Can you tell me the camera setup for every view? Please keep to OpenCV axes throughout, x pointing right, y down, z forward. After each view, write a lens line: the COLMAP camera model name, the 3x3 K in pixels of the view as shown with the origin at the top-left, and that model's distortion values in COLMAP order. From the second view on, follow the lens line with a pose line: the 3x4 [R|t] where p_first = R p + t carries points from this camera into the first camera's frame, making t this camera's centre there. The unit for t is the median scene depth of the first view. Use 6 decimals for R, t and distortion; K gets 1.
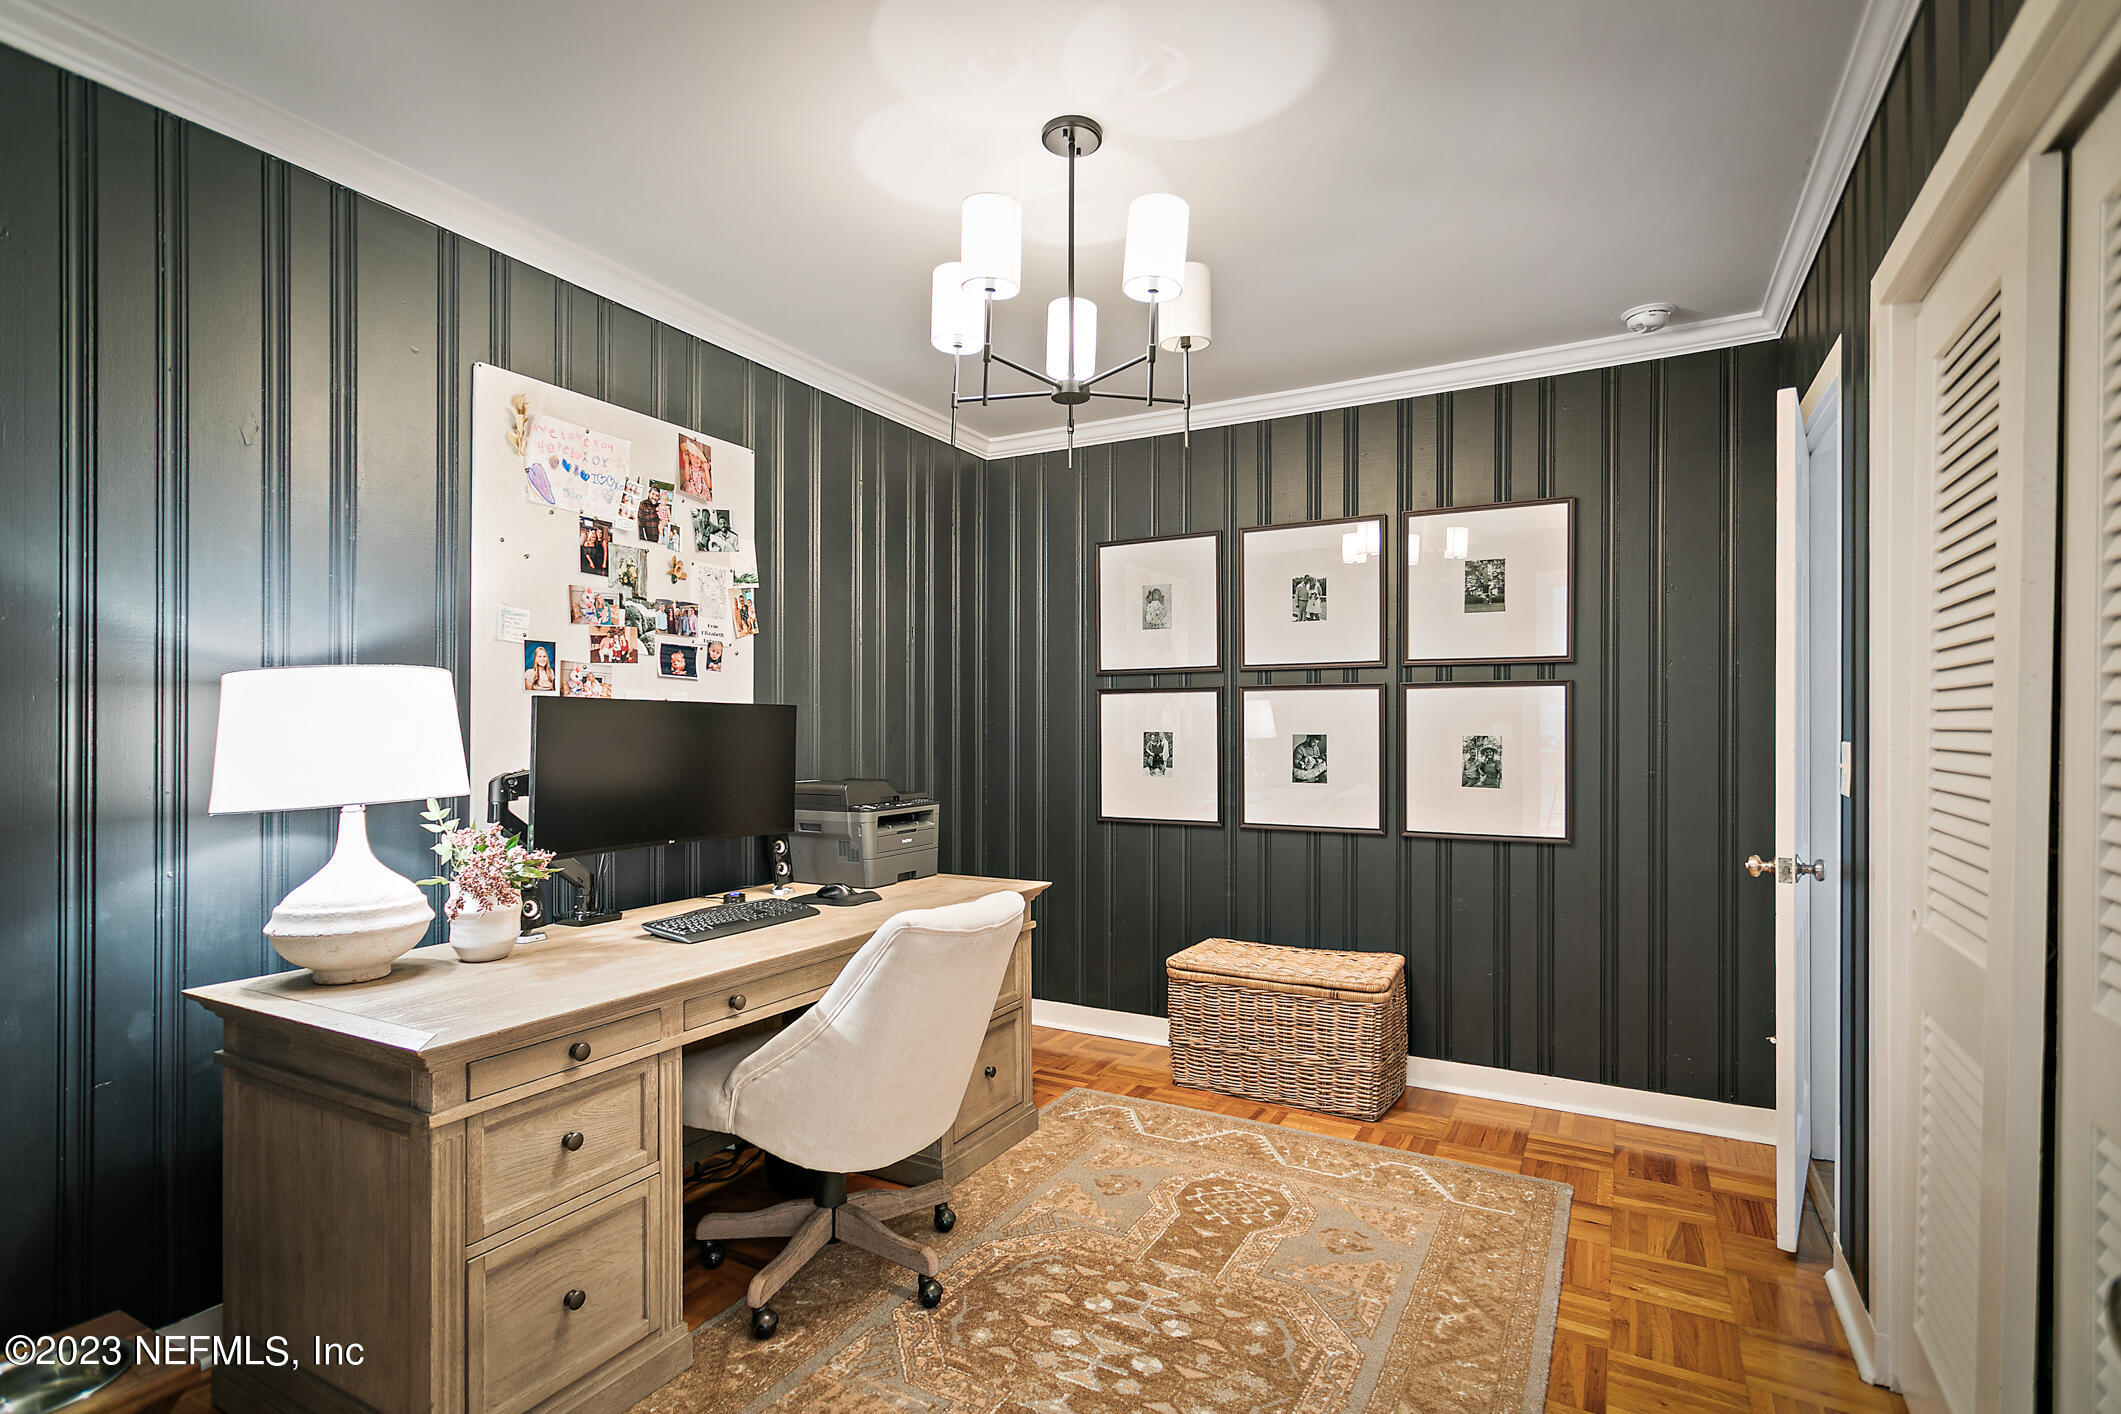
lens RADIAL K [[1044.6, 0, 1063.0], [0, 1044.6, 728.7], [0, 0, 1]] dist [0.018643, 0.000185]
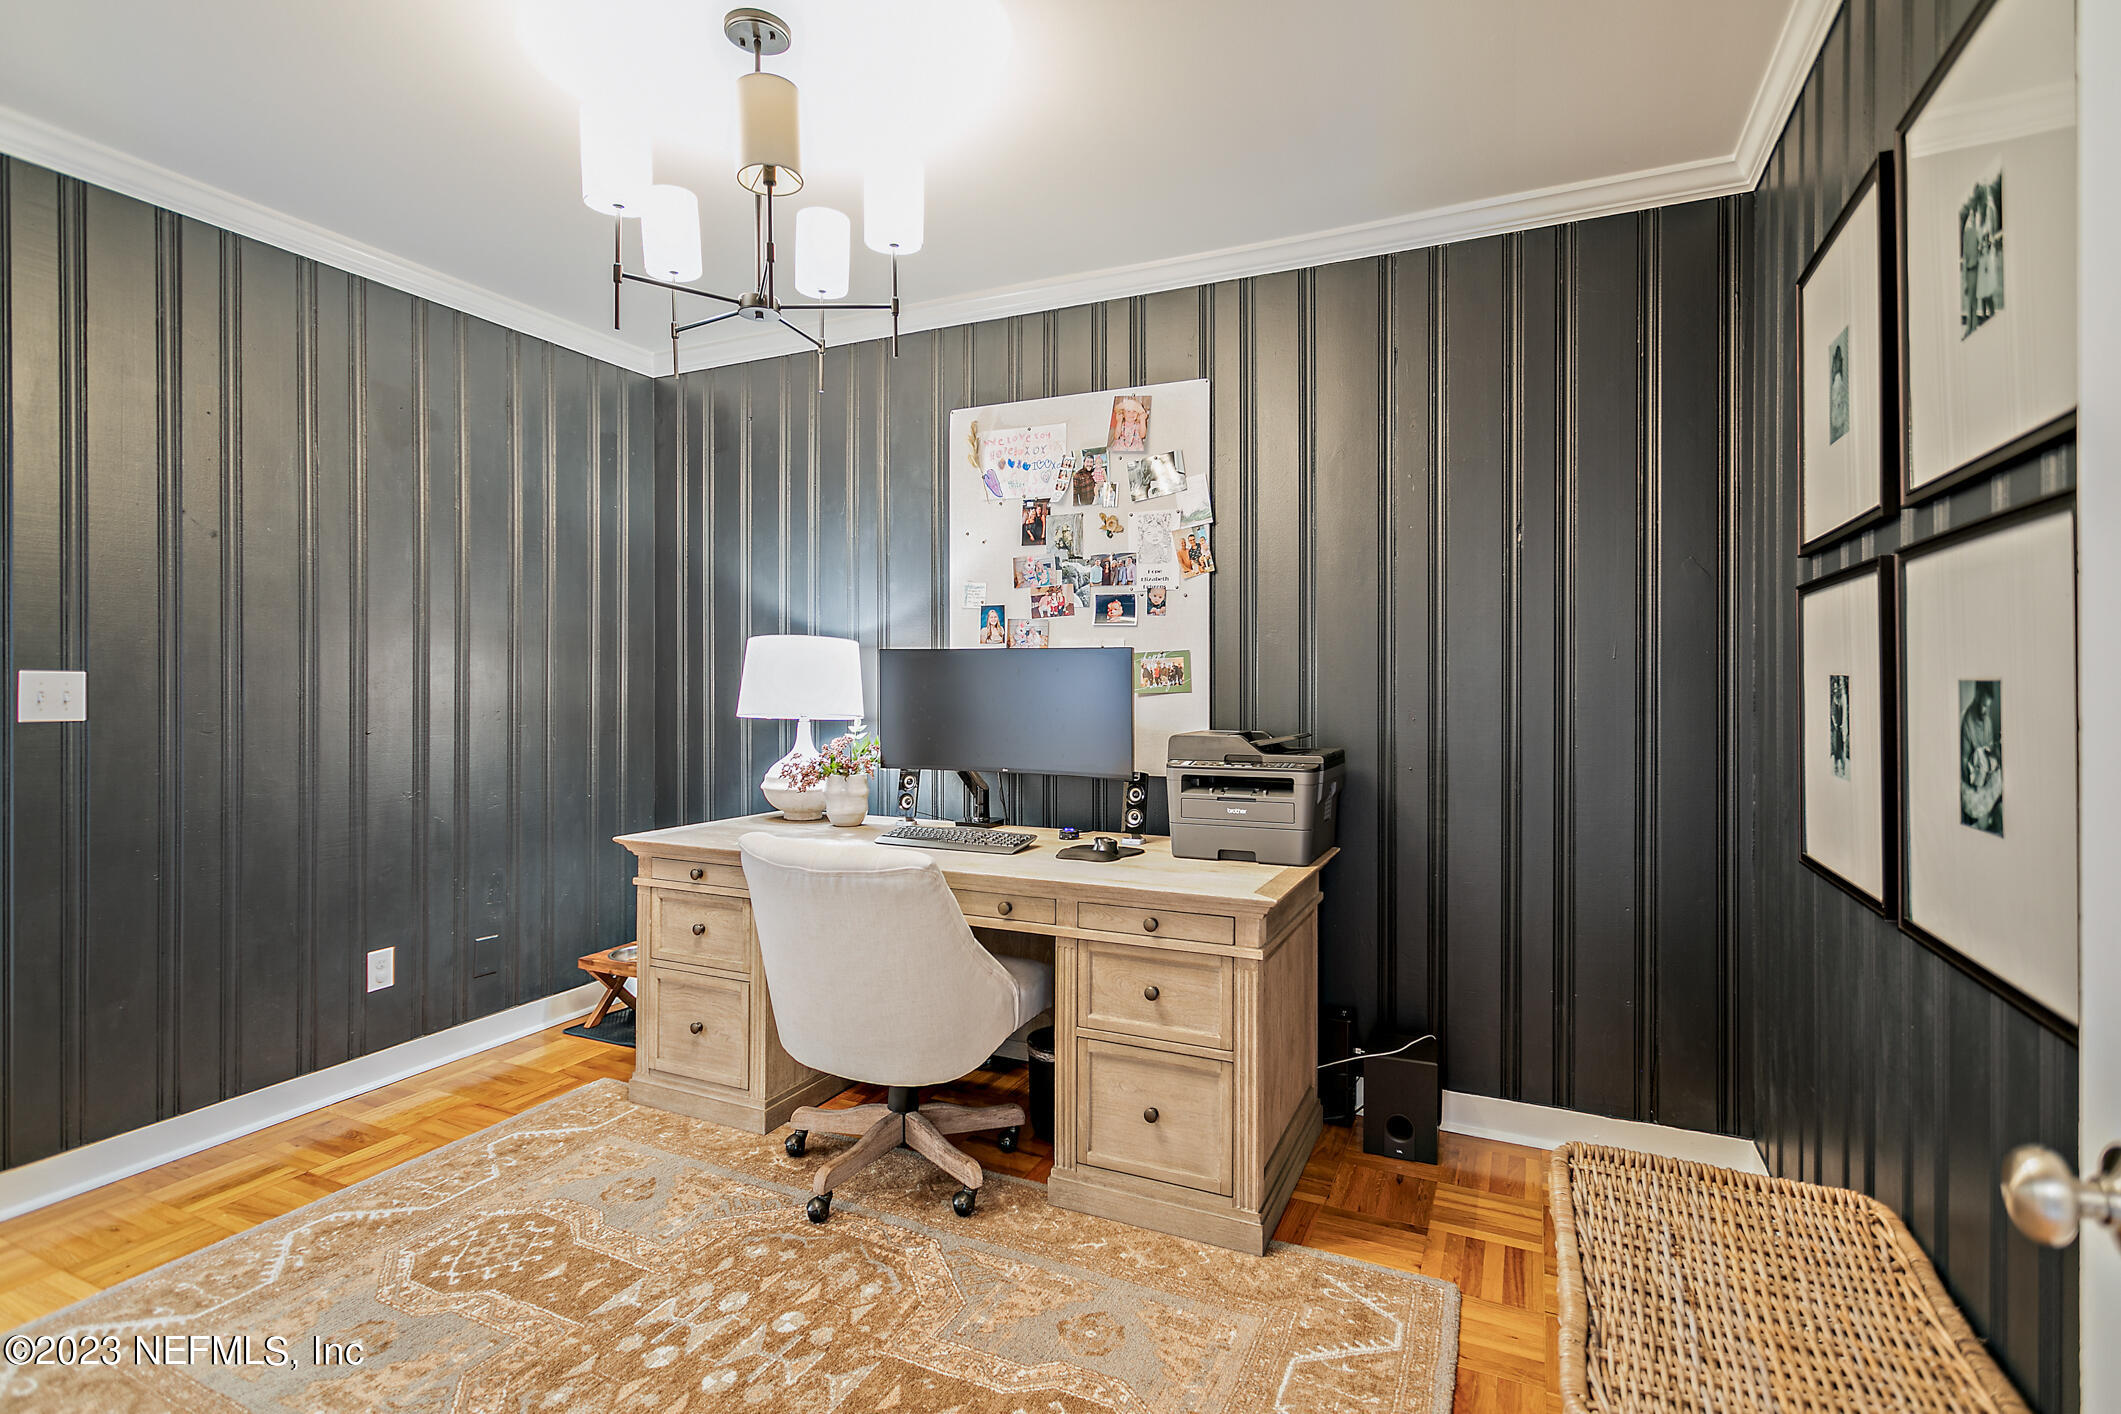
lens RADIAL K [[1029.3, 0, 1057.9], [0, 1029.3, 686.7], [0, 0, 1]] dist [-0.001570, 0.000644]
pose [[0.051009, 0.004480, -0.998688, 0.718128], [-0.002960, 0.999986, 0.004334, 0.010330], [0.998694, 0.002735, 0.051022, 0.939960]]
